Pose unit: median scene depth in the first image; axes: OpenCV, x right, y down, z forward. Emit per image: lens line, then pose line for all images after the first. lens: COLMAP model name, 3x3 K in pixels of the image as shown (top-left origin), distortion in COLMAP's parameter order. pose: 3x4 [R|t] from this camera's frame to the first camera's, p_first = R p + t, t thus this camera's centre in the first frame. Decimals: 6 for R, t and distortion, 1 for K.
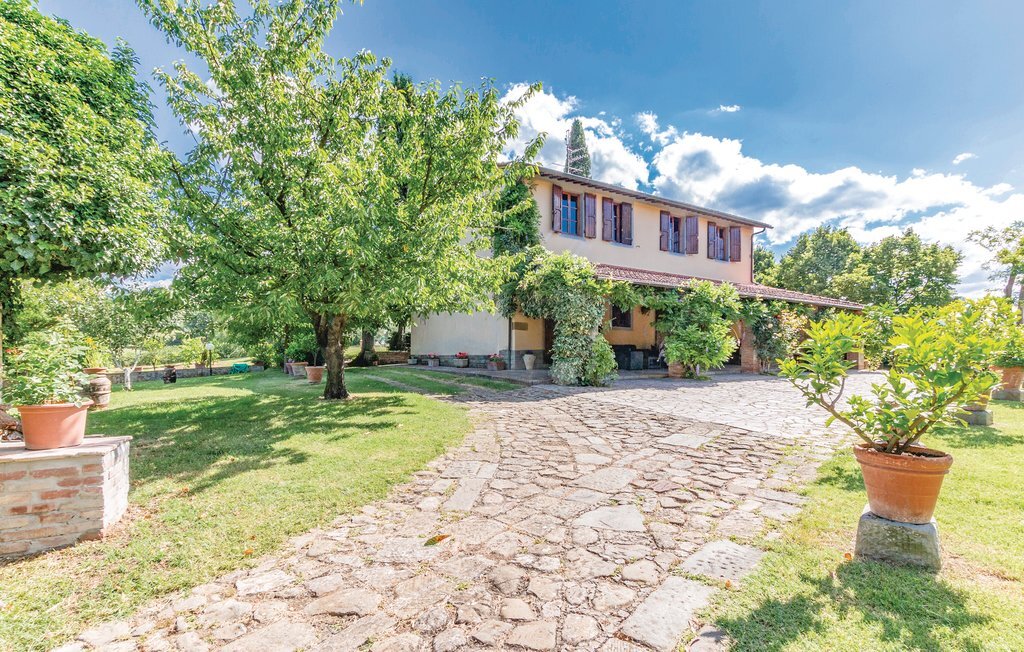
lens RADIAL K [[472.2, 0, 513.0], [0, 472.2, 328.4], [0, 0, 1]] dist [0.001582, -0.000071]
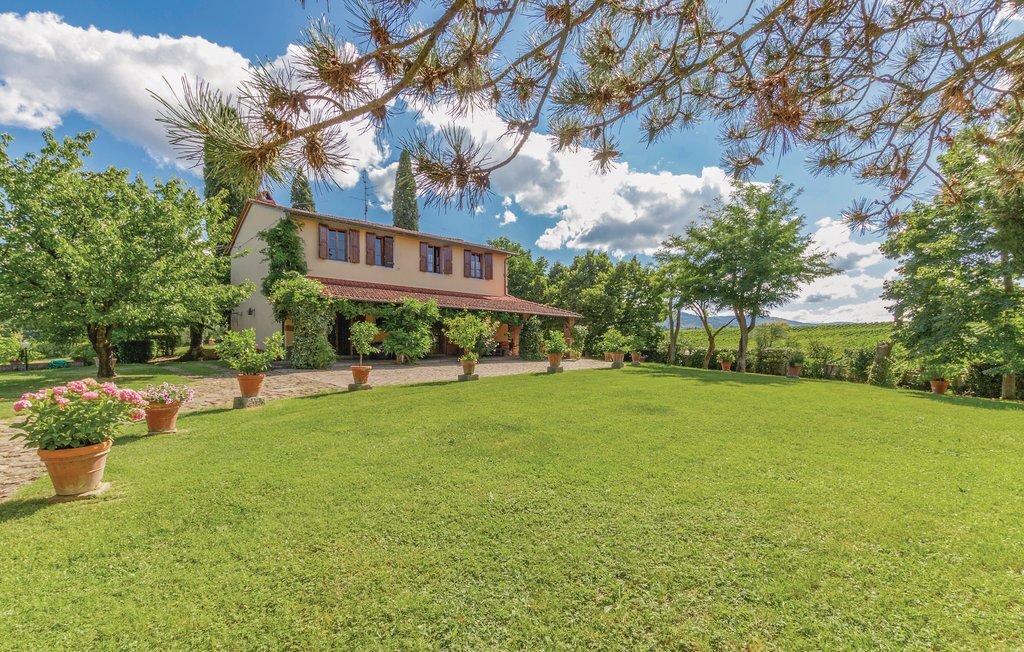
lens RADIAL K [[472.2, 0, 511.1], [0, 472.2, 327.1], [0, 0, 1]] dist [0.001582, -0.000071]
pose [[0.979225, 0.002152, 0.202767, 0.291735], [-0.002784, 0.999992, 0.002833, -0.010570], [-0.202759, -0.003338, 0.979223, -0.370411]]
